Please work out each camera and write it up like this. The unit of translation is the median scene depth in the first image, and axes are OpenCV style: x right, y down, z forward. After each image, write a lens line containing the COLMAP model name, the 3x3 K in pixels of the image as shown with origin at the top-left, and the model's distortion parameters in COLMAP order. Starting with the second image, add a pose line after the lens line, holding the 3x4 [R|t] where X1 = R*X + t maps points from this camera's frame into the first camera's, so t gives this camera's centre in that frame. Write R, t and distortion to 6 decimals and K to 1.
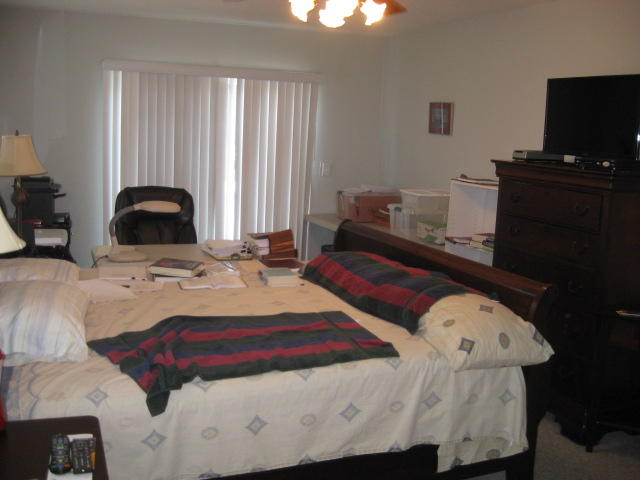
lens RADIAL K [[705.6, 0, 320.0], [0, 705.6, 240.0], [0, 0, 1]] dist [-0.180363, 0.128393]
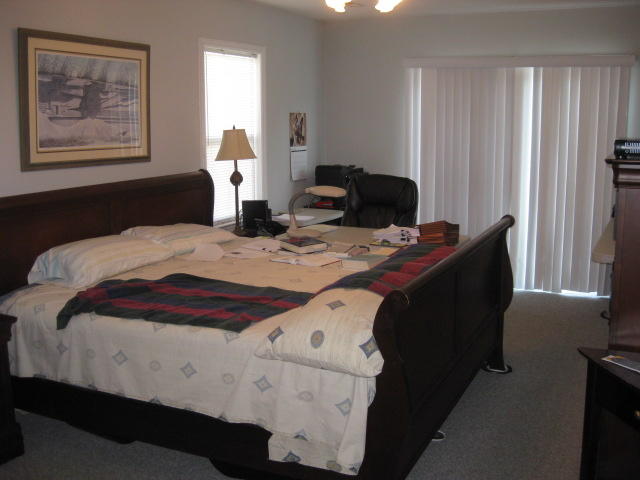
lens RADIAL K [[705.6, 0, 320.0], [0, 705.6, 240.0], [0, 0, 1]] dist [-0.180363, 0.128393]
pose [[0.671475, 0.083956, -0.736256, 0.420762], [-0.083371, 0.995812, 0.037518, -0.008168], [0.736322, 0.036190, 0.675662, 0.169530]]
